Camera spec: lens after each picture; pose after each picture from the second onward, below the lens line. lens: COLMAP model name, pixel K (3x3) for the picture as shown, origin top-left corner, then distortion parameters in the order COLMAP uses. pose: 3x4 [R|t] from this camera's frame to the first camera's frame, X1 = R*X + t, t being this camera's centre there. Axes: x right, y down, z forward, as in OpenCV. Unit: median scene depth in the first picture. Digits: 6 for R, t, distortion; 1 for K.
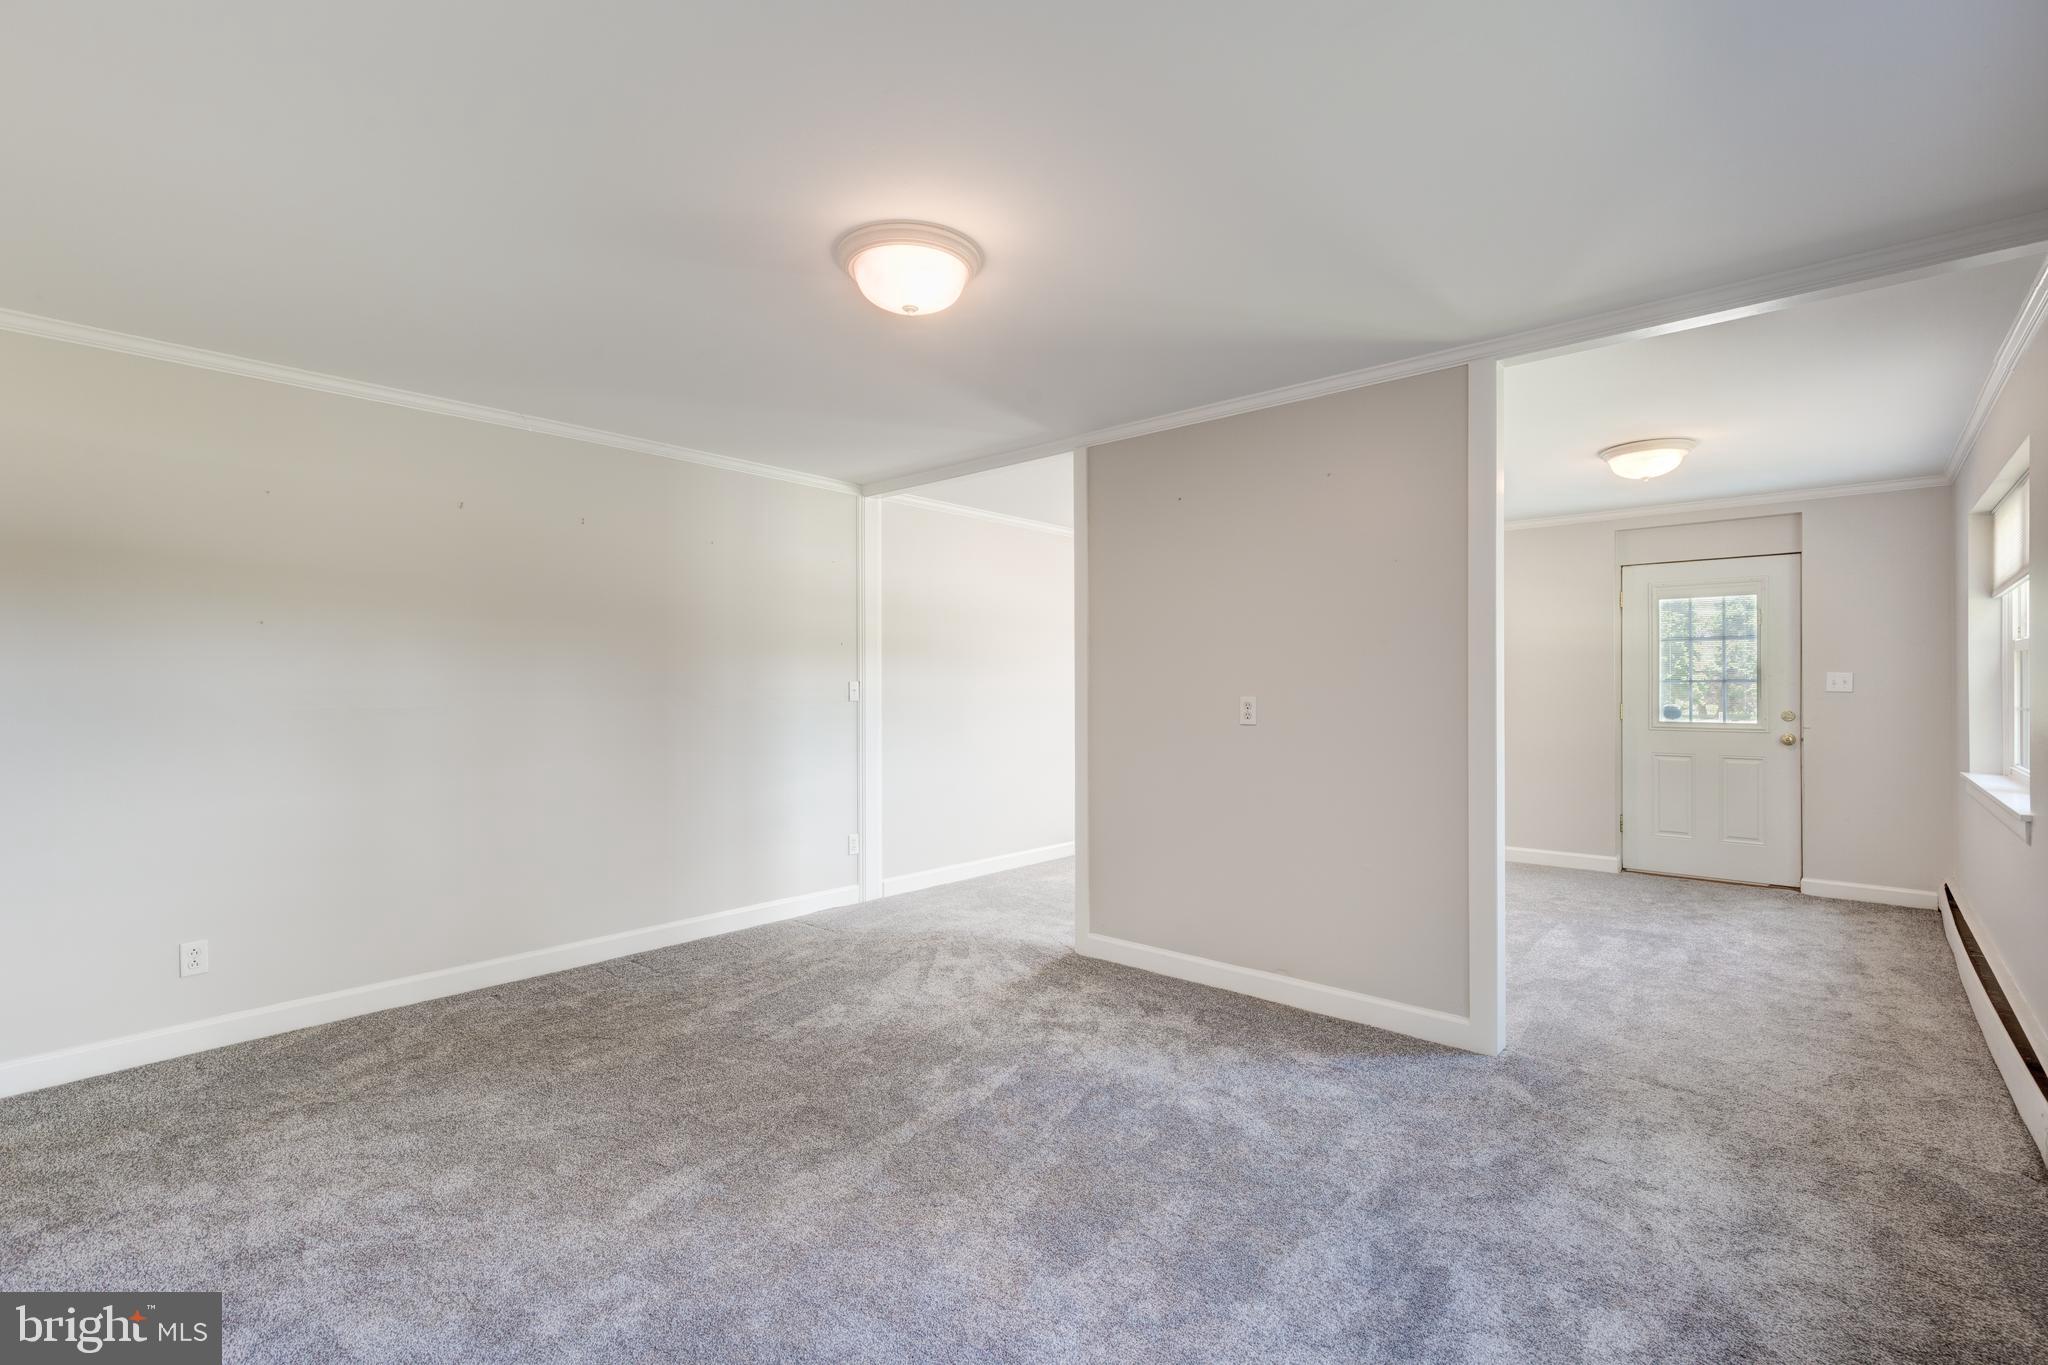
lens RADIAL K [[931.5, 0, 1025.0], [0, 931.5, 682.3], [0, 0, 1]] dist [0.004053, 0.000157]
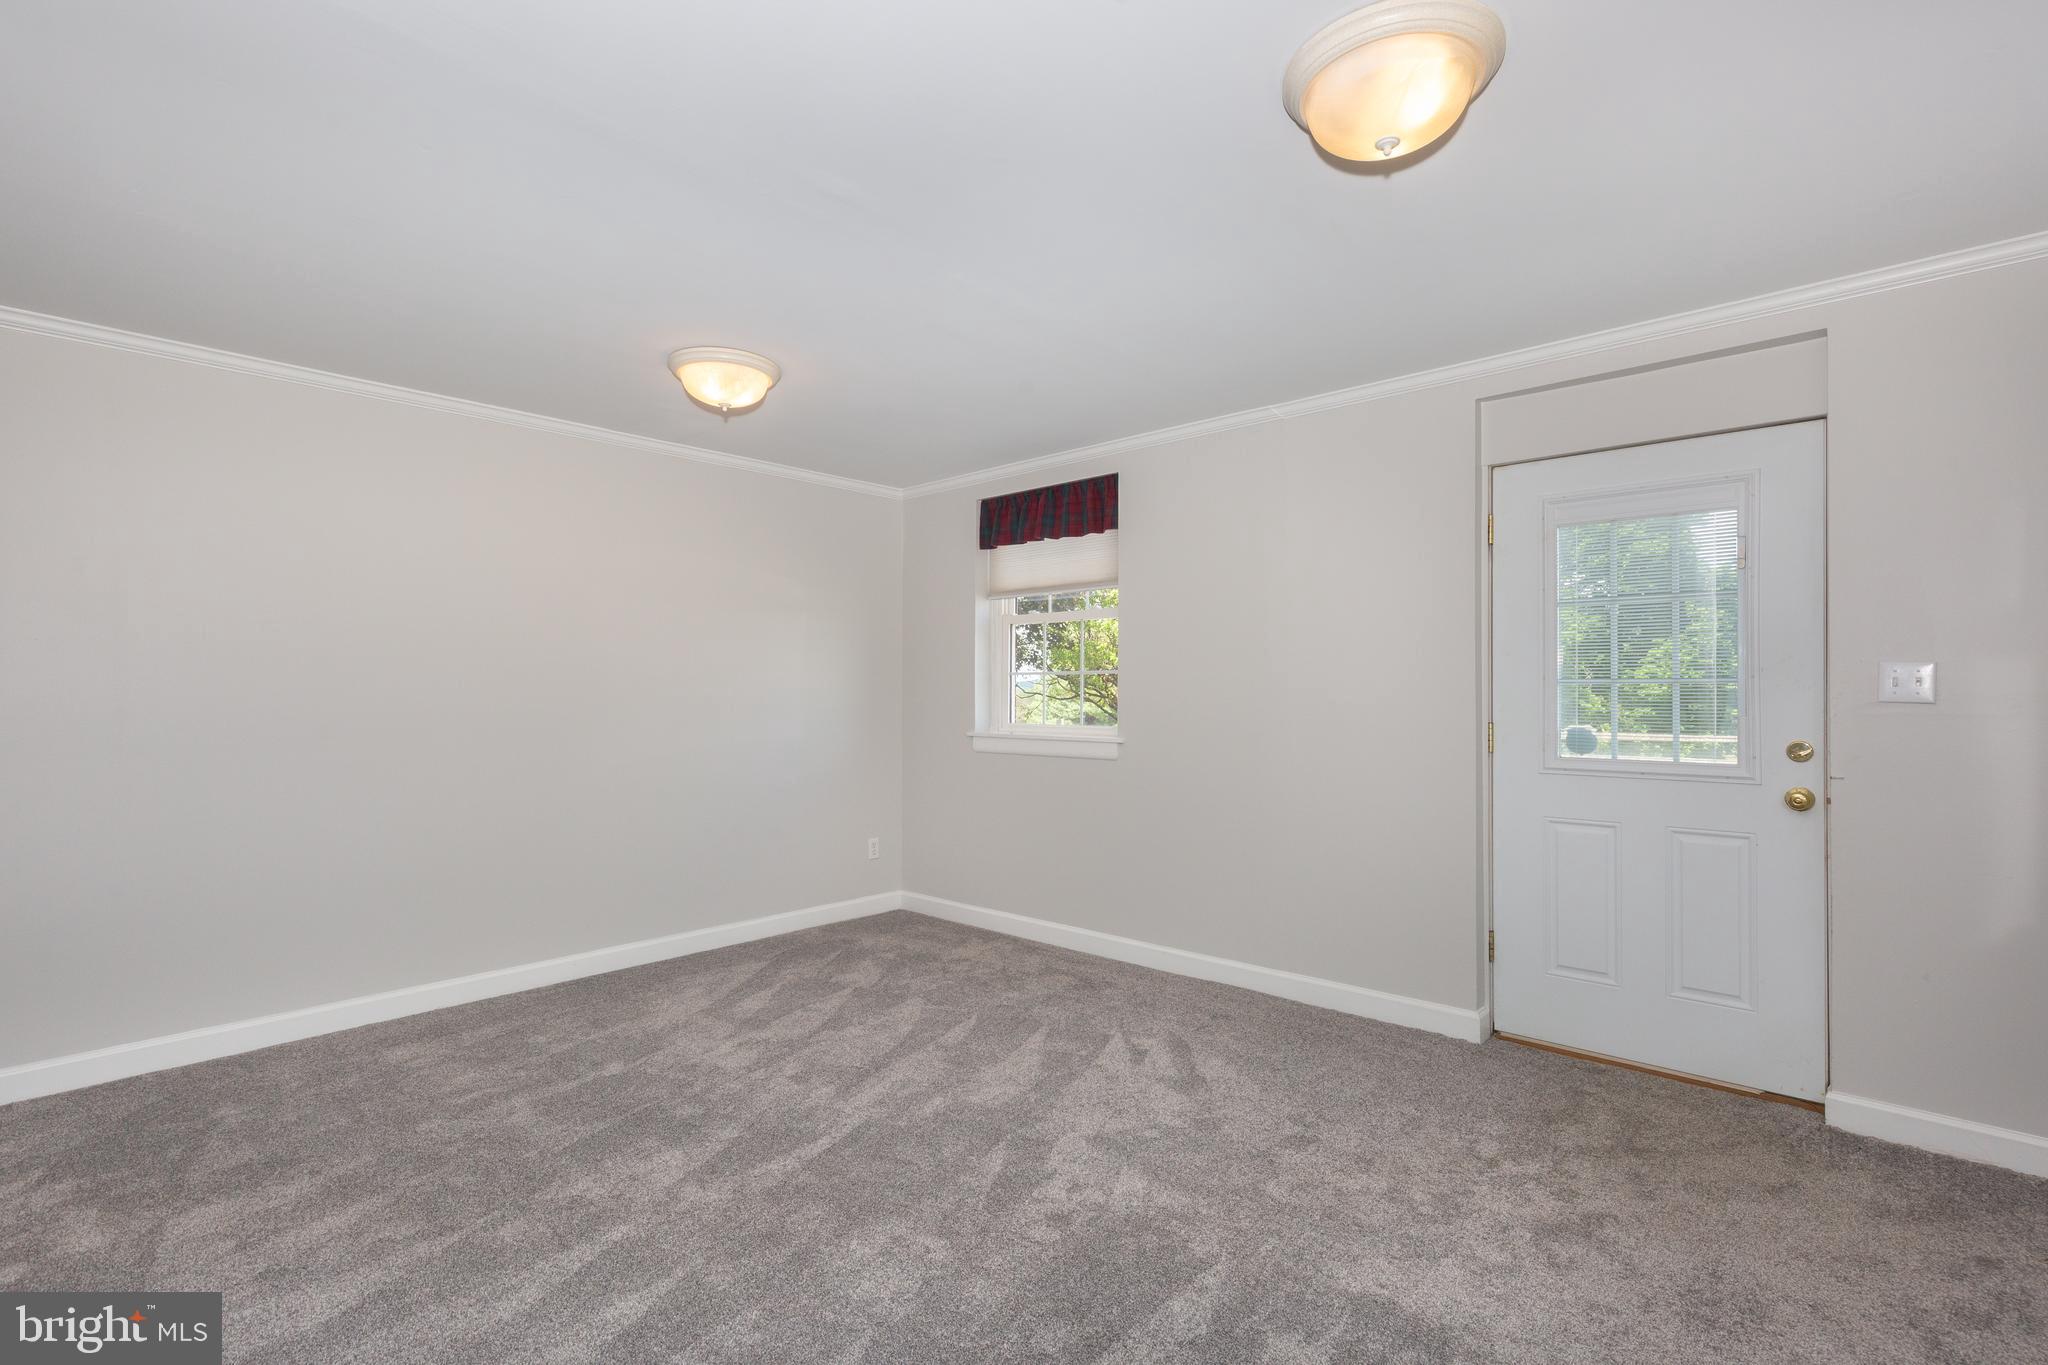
lens RADIAL K [[931.5, 0, 1022.7], [0, 931.5, 685.4], [0, 0, 1]] dist [0.004053, 0.000157]
pose [[0.998851, -0.001083, -0.047913, 0.423319], [0.001386, 0.999979, 0.006297, -0.003062], [0.047906, -0.006356, 0.998832, 0.478924]]
